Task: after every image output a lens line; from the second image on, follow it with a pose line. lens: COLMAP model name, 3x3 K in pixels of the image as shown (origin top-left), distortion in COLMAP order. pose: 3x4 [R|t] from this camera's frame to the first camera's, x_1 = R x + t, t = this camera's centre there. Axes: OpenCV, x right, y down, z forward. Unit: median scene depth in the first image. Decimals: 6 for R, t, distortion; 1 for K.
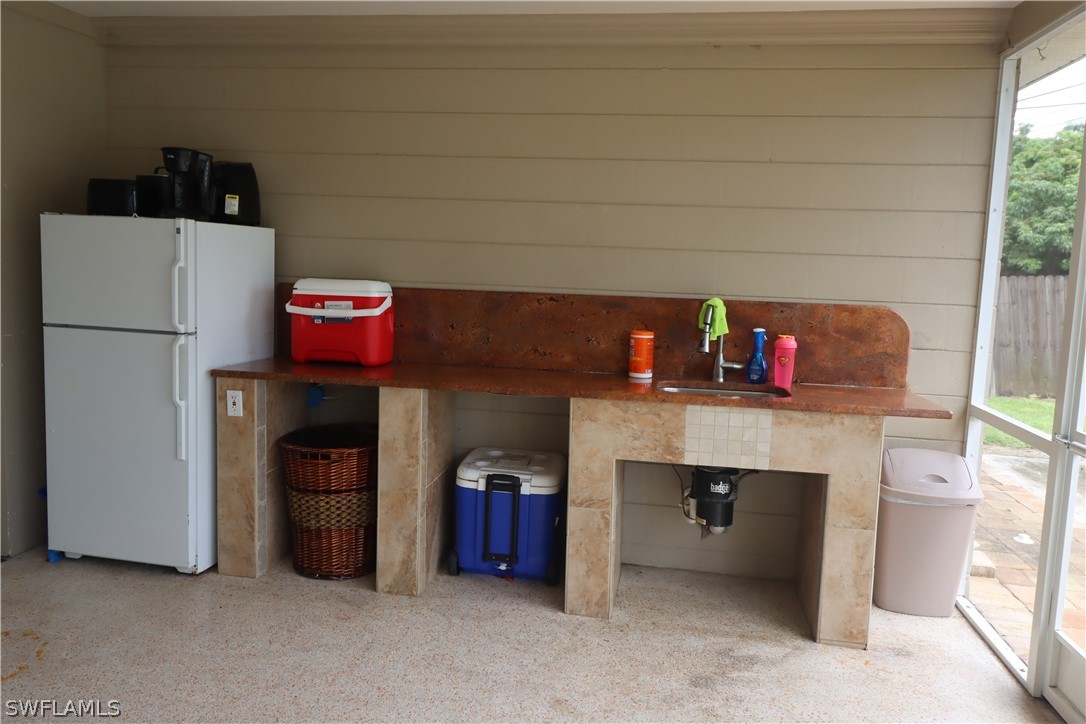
lens RADIAL K [[818.0, 0, 544.7], [0, 818.0, 362.1], [0, 0, 1]] dist [0.011505, -0.008497]
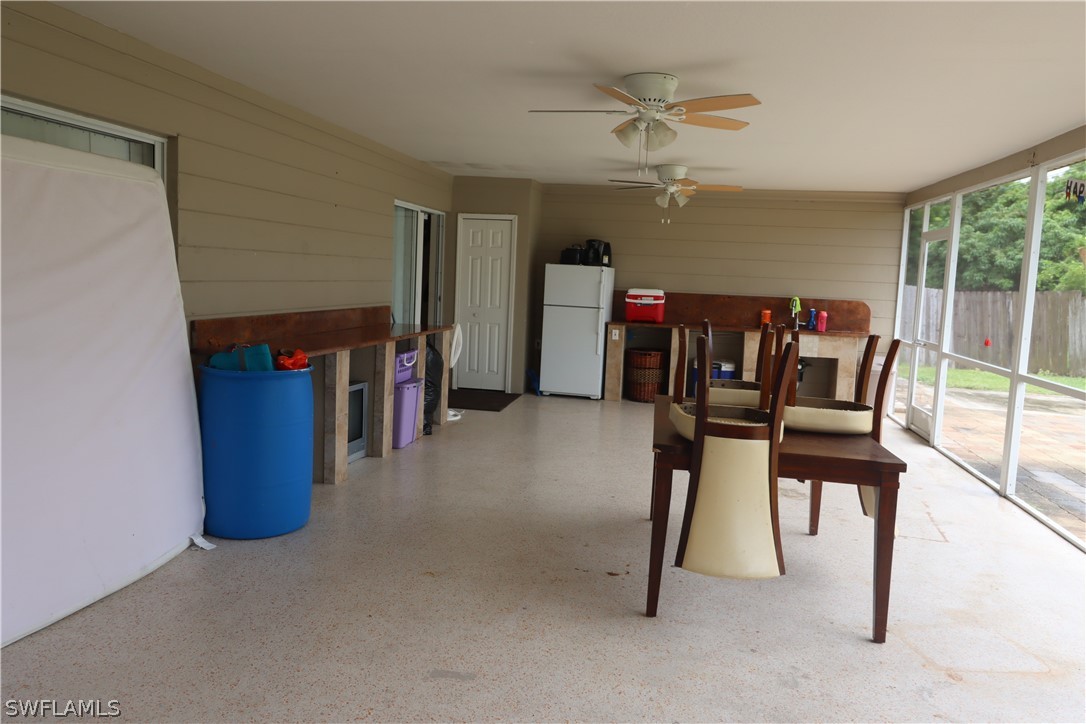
lens RADIAL K [[818.0, 0, 540.3], [0, 818.0, 357.6], [0, 0, 1]] dist [0.011505, -0.008497]
pose [[0.999469, 0.011339, -0.030551, -0.511216], [-0.011991, 0.999702, -0.021247, 0.175500], [0.030301, 0.021602, 0.999307, -1.592439]]
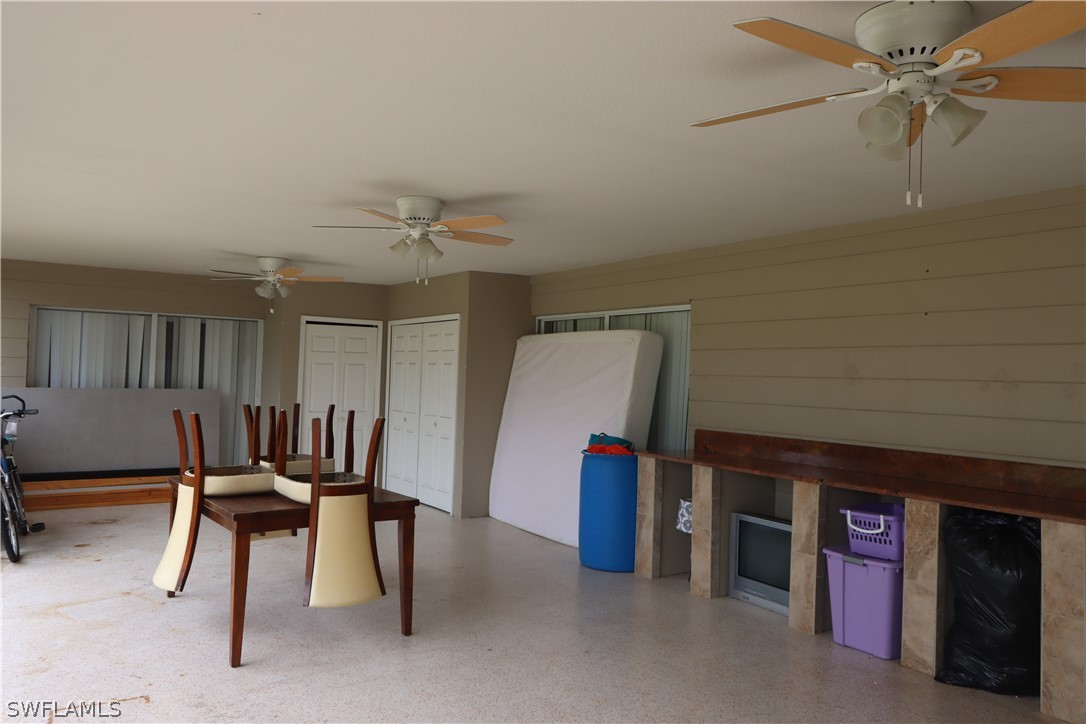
lens RADIAL K [[818.0, 0, 543.9], [0, 818.0, 361.2], [0, 0, 1]] dist [0.011505, -0.008497]
pose [[-0.738266, -0.071185, -0.670743, 1.059497], [-0.137728, 0.989374, 0.046593, -0.305445], [0.660299, 0.126778, -0.740225, 2.727472]]
